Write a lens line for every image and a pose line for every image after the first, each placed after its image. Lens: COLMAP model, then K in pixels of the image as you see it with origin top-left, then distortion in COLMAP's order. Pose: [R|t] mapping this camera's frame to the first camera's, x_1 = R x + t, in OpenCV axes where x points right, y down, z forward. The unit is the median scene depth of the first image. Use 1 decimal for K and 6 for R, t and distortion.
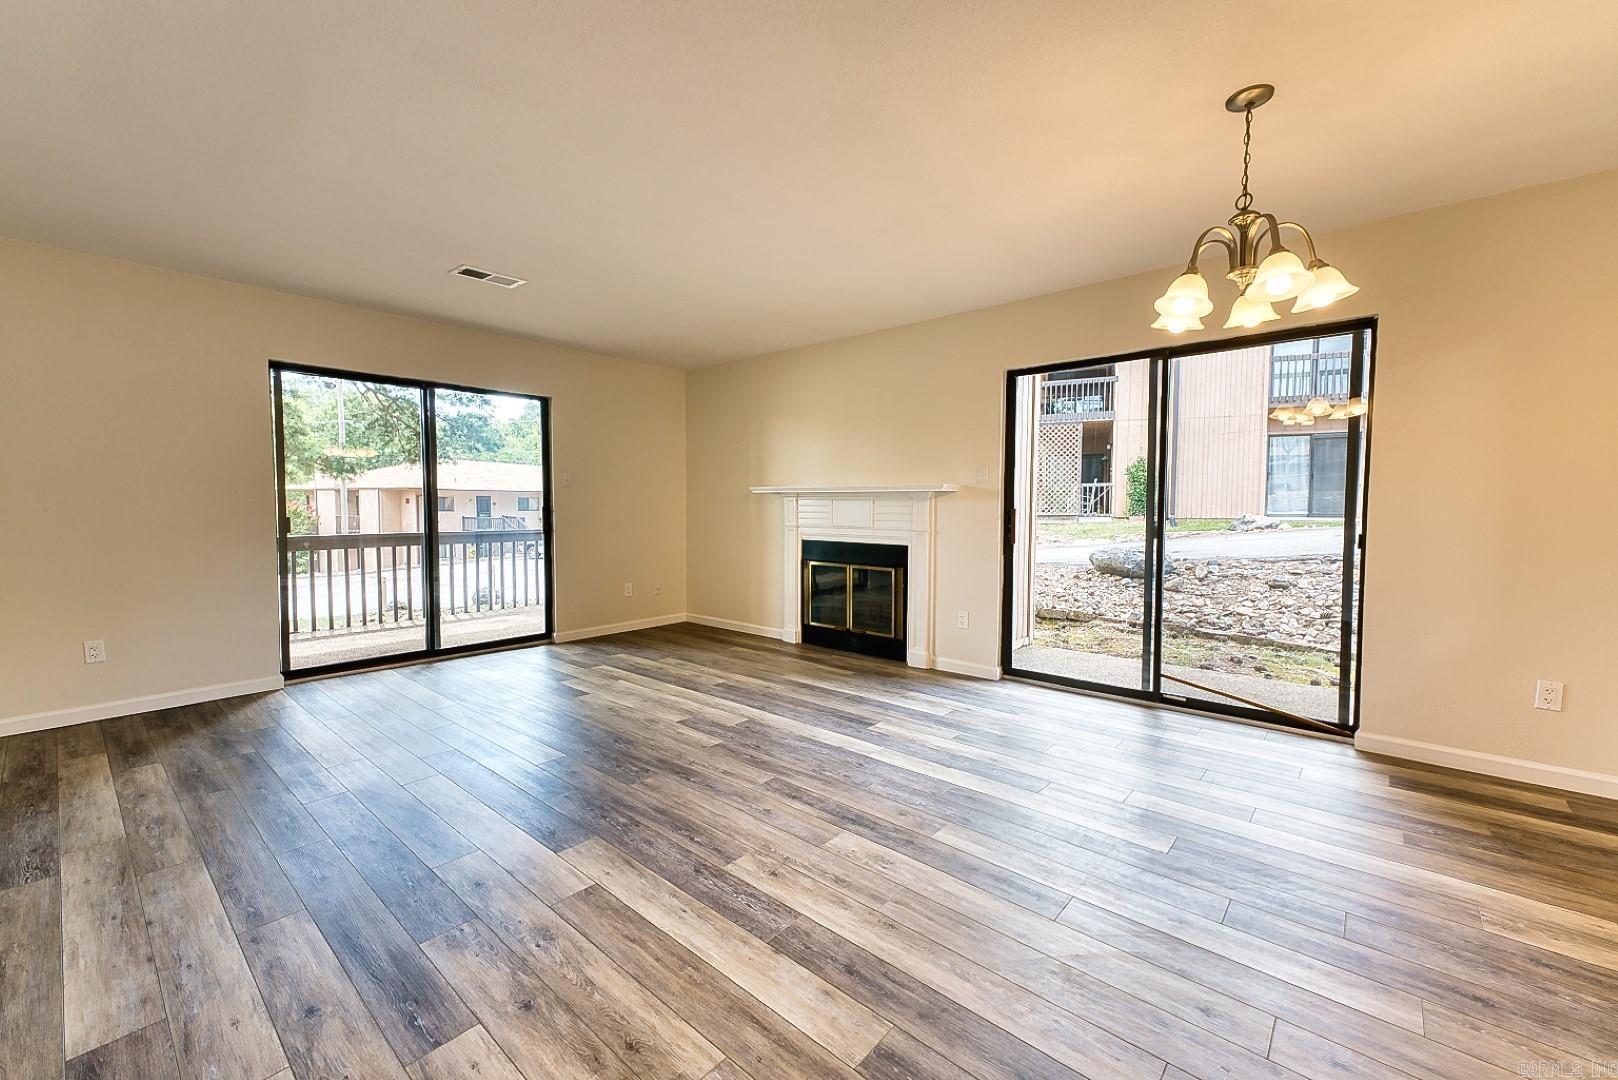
lens RADIAL K [[650.9, 0, 810.9], [0, 650.9, 534.3], [0, 0, 1]] dist [0.023517, -0.003299]
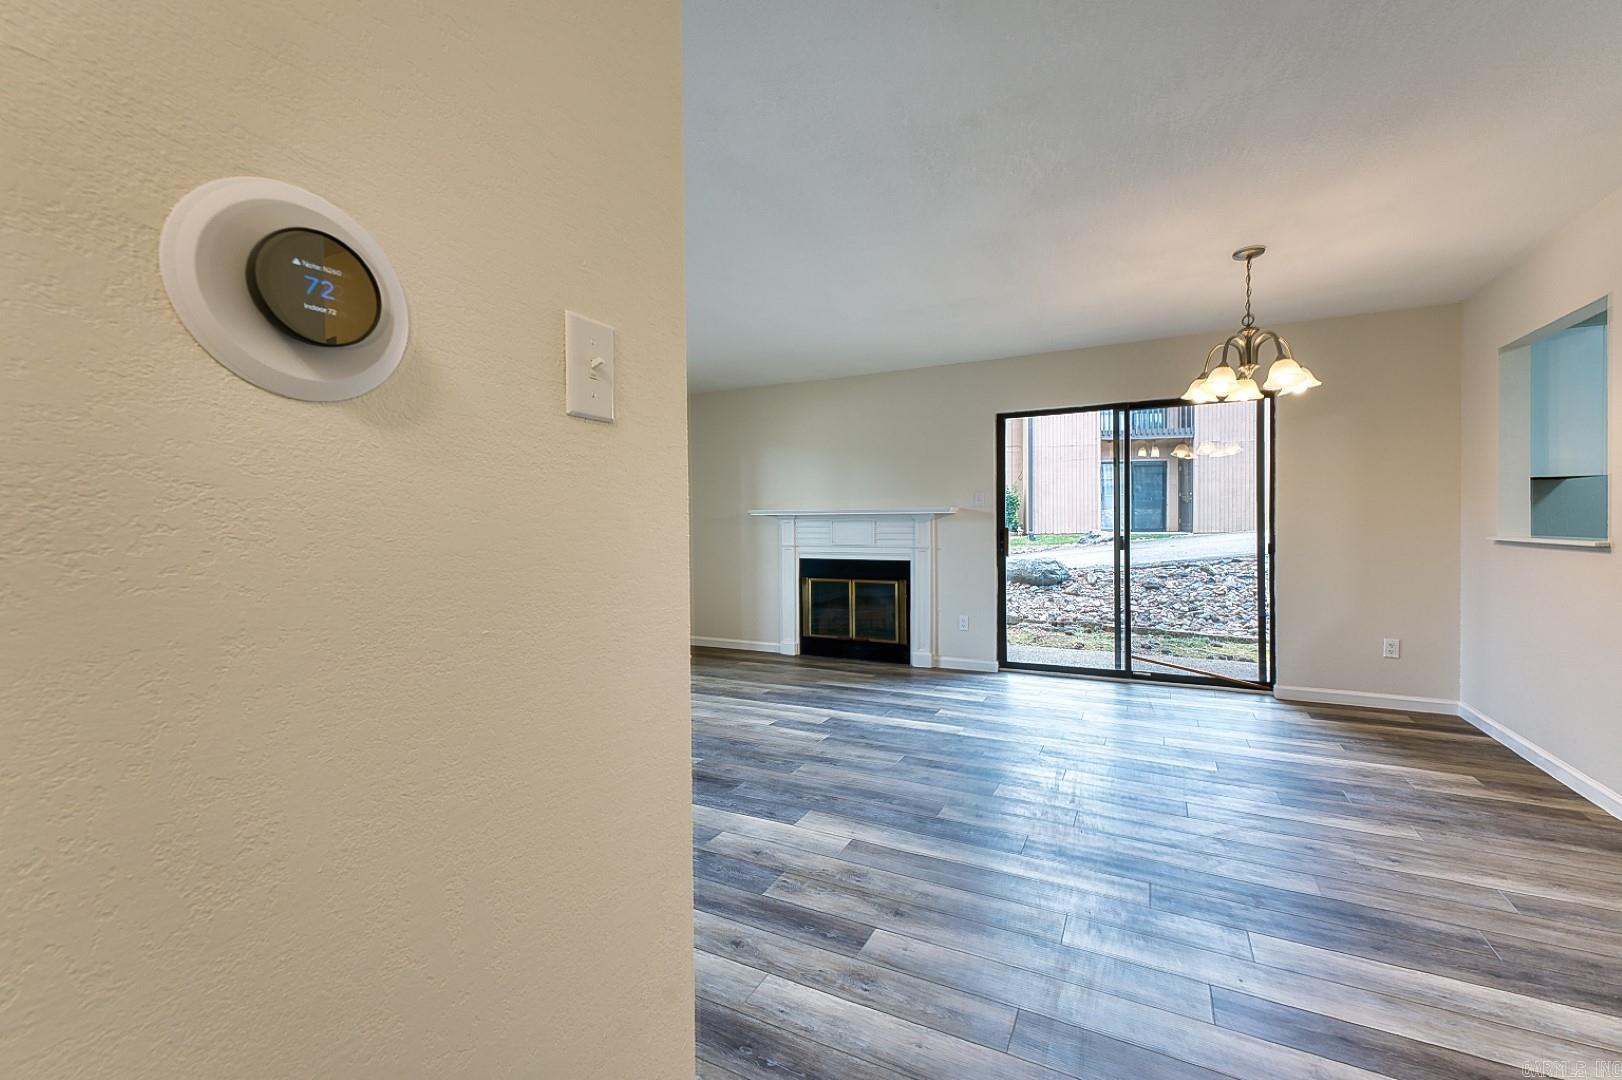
lens RADIAL K [[652.6, 0, 828.1], [0, 652.6, 531.0], [0, 0, 1]] dist [0.023517, -0.003299]
pose [[0.967935, -0.013029, 0.250861, -0.345496], [0.022116, 0.999196, -0.033437, -0.000581], [-0.250224, 0.037913, 0.967445, -0.098557]]
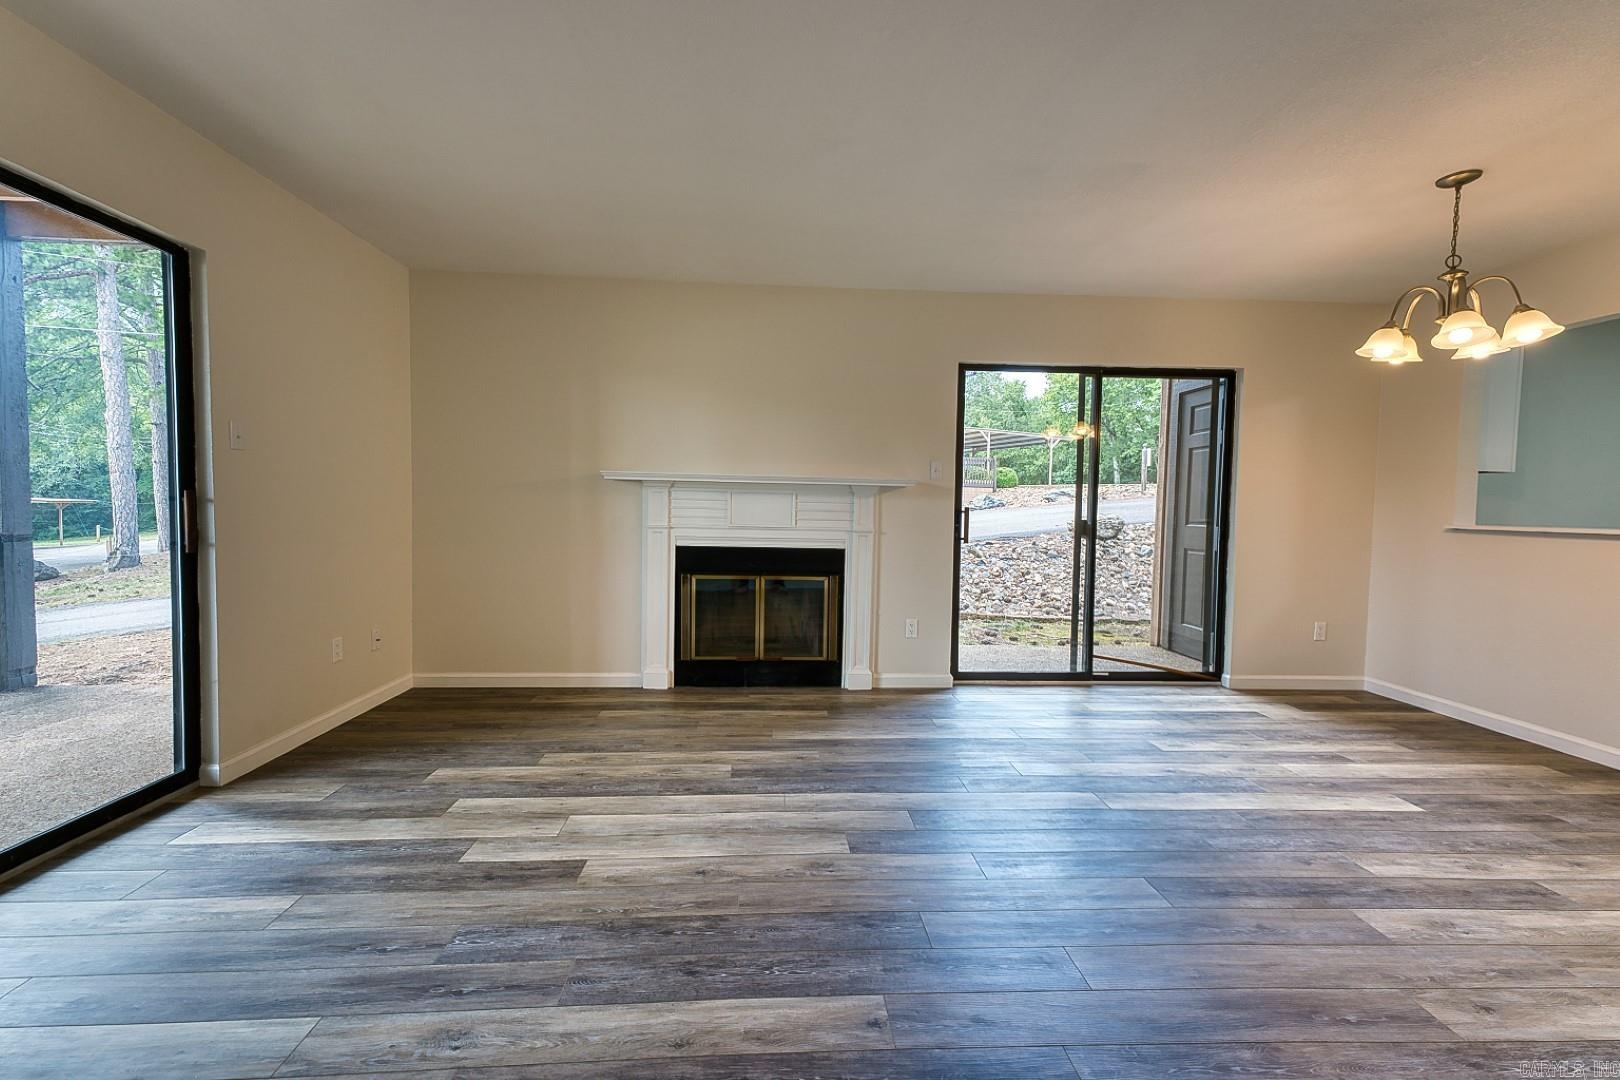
lens RADIAL K [[651.8, 0, 804.4], [0, 651.8, 535.9], [0, 0, 1]] dist [0.023517, -0.003299]
pose [[0.718004, -0.024893, 0.695593, -0.594685], [0.015288, 0.999683, 0.019995, -0.022484], [-0.695871, -0.003722, 0.718157, 0.525364]]
